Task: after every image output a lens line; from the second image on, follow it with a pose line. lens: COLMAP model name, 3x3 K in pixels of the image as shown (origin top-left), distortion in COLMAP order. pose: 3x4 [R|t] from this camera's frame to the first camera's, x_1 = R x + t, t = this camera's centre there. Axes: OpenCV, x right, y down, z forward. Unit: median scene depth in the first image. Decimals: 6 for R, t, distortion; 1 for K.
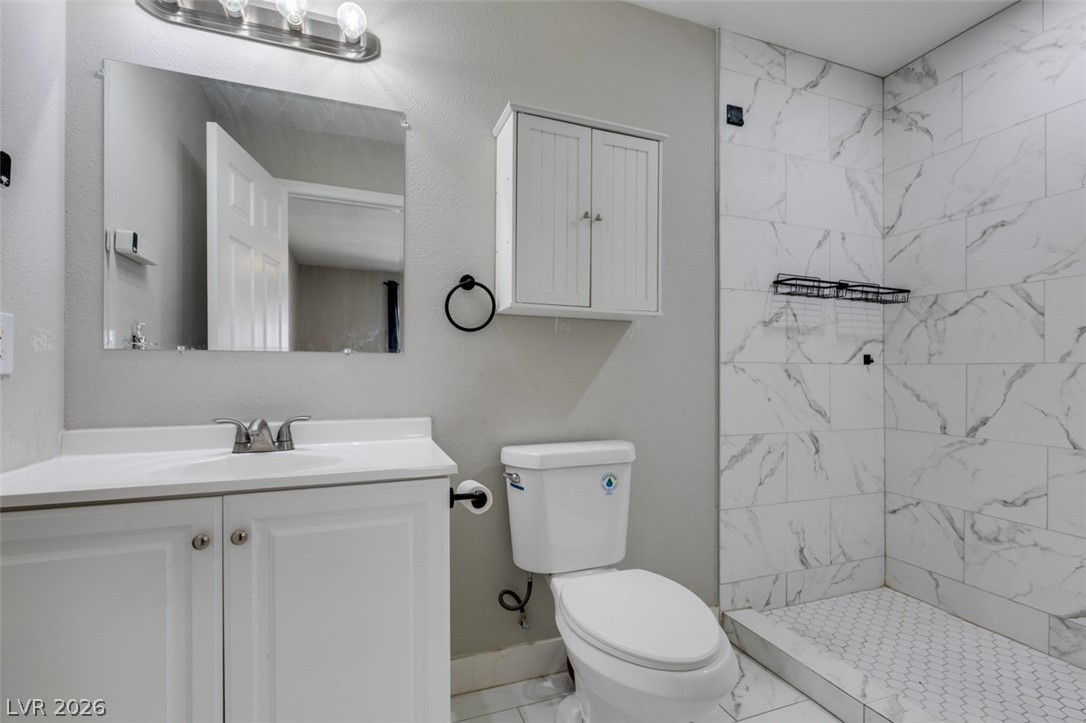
lens RADIAL K [[489.6, 0, 545.6], [0, 489.6, 368.8], [0, 0, 1]] dist [-0.002163, -0.000263]
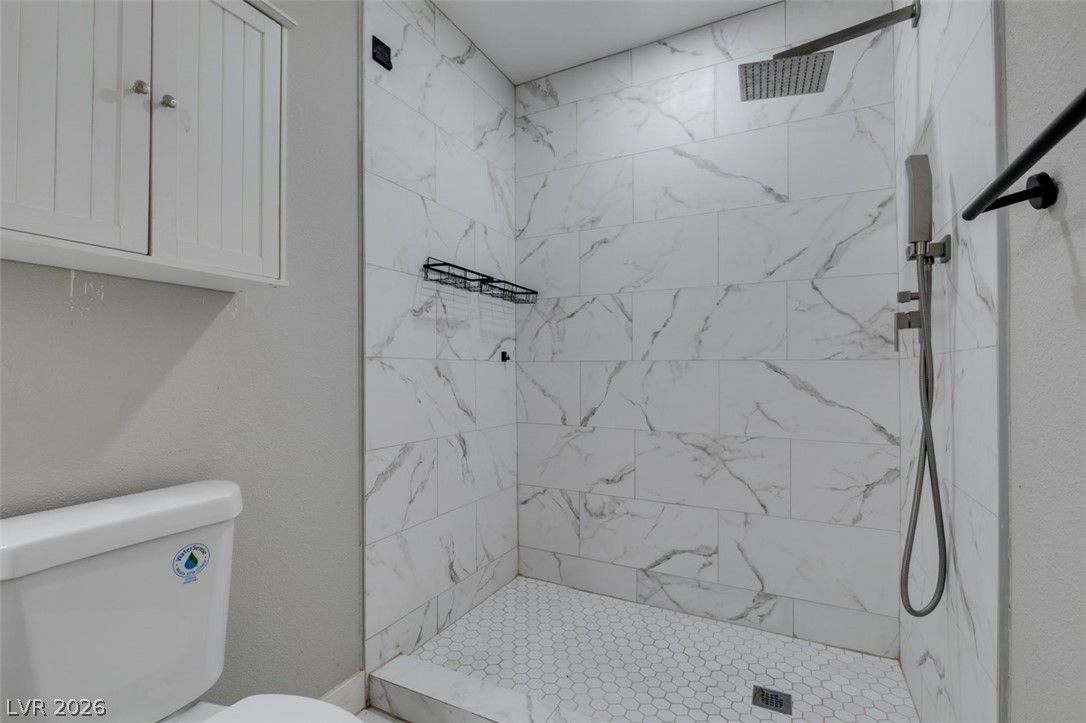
lens RADIAL K [[489.6, 0, 541.5], [0, 489.6, 366.3], [0, 0, 1]] dist [-0.002163, -0.000263]
pose [[0.739735, -0.000830, 0.672897, 0.037618], [0.000725, 1.000000, 0.000436, 0.001001], [-0.672897, 0.000166, 0.739736, 0.229053]]
